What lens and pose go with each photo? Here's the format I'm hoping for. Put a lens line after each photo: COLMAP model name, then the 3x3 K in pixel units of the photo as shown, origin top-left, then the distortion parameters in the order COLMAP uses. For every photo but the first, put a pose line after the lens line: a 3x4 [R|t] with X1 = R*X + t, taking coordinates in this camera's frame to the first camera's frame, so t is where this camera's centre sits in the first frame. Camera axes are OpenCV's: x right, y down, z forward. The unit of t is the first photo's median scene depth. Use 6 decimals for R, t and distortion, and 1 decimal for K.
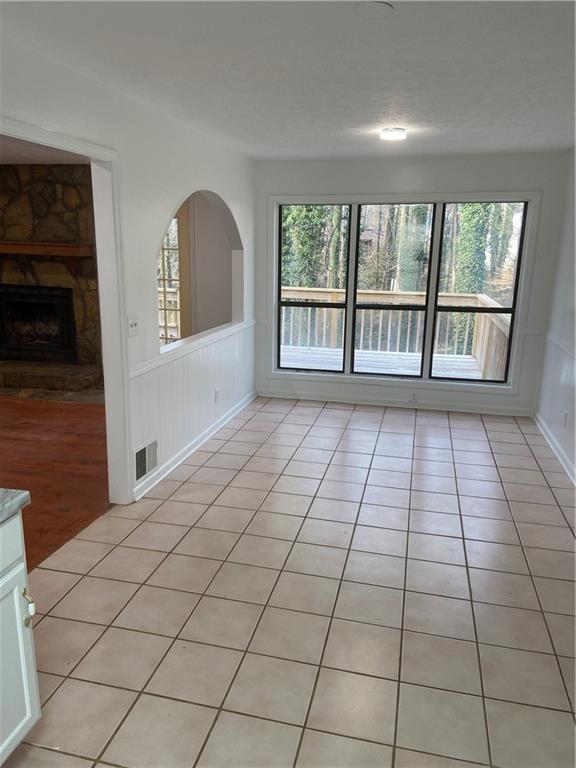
lens RADIAL K [[574.8, 0, 288.0], [0, 574.8, 384.0], [0, 0, 1]] dist [0.008343, 0.003059]
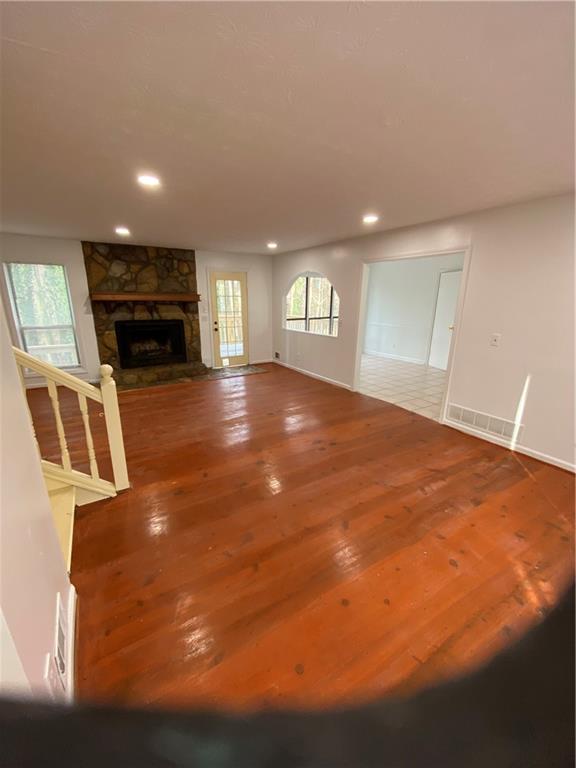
lens RADIAL K [[310.5, 0, 288.0], [0, 310.5, 384.0], [0, 0, 1]] dist [0.000385, -0.000019]
pose [[0.701891, -0.207451, 0.681405, -0.857112], [0.179651, 0.977279, 0.112477, -0.021570], [-0.689256, 0.043469, 0.723212, 0.091989]]
